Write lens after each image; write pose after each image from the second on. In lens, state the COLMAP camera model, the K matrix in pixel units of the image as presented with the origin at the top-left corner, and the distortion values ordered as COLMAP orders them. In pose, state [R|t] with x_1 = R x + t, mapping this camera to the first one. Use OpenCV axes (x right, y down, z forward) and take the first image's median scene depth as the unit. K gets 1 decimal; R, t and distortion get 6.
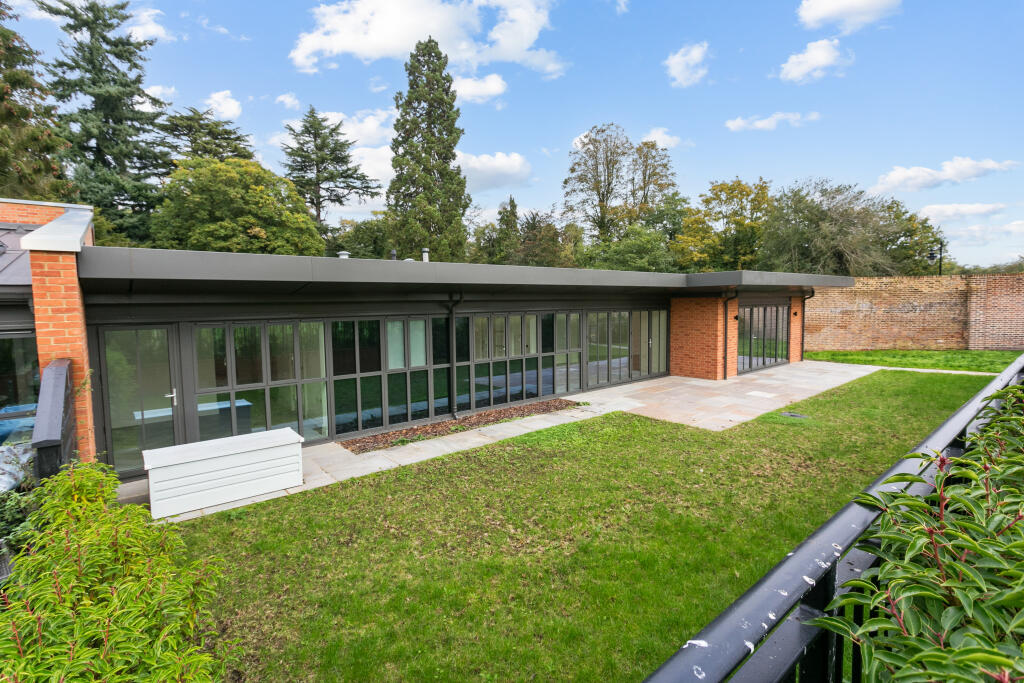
lens RADIAL K [[479.7, 0, 508.3], [0, 479.7, 338.6], [0, 0, 1]] dist [0.002389, 0.003471]
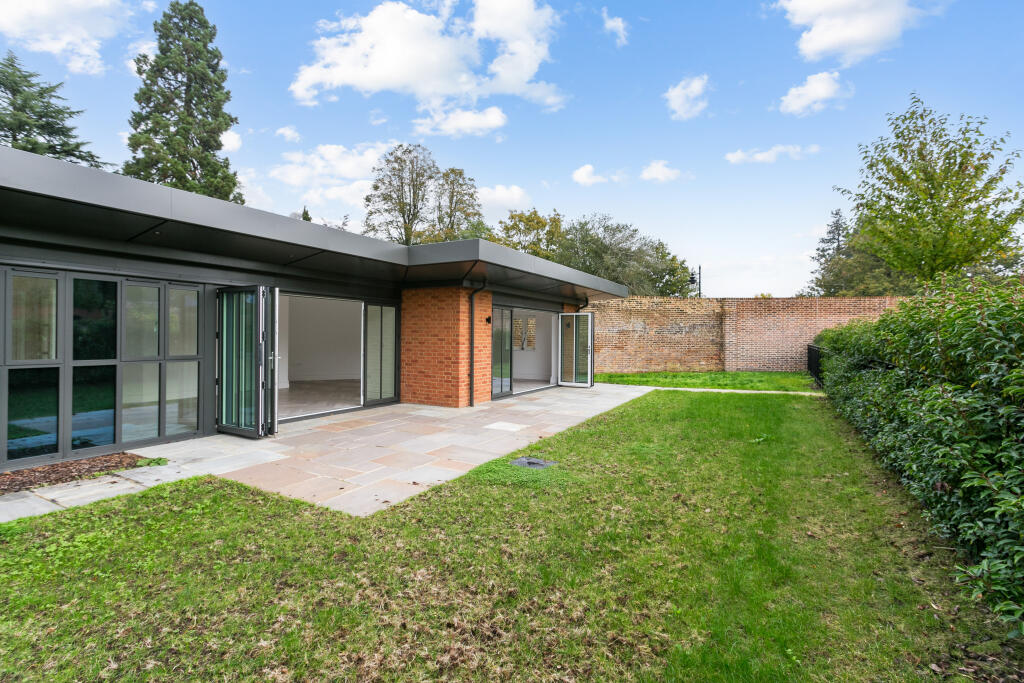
lens RADIAL K [[479.7, 0, 512.8], [0, 479.7, 340.7], [0, 0, 1]] dist [0.002389, 0.003471]
pose [[0.930777, 0.022397, 0.364901, 0.083533], [0.002368, 0.997731, -0.067279, 0.012270], [-0.365580, 0.063485, 0.928612, 0.108421]]
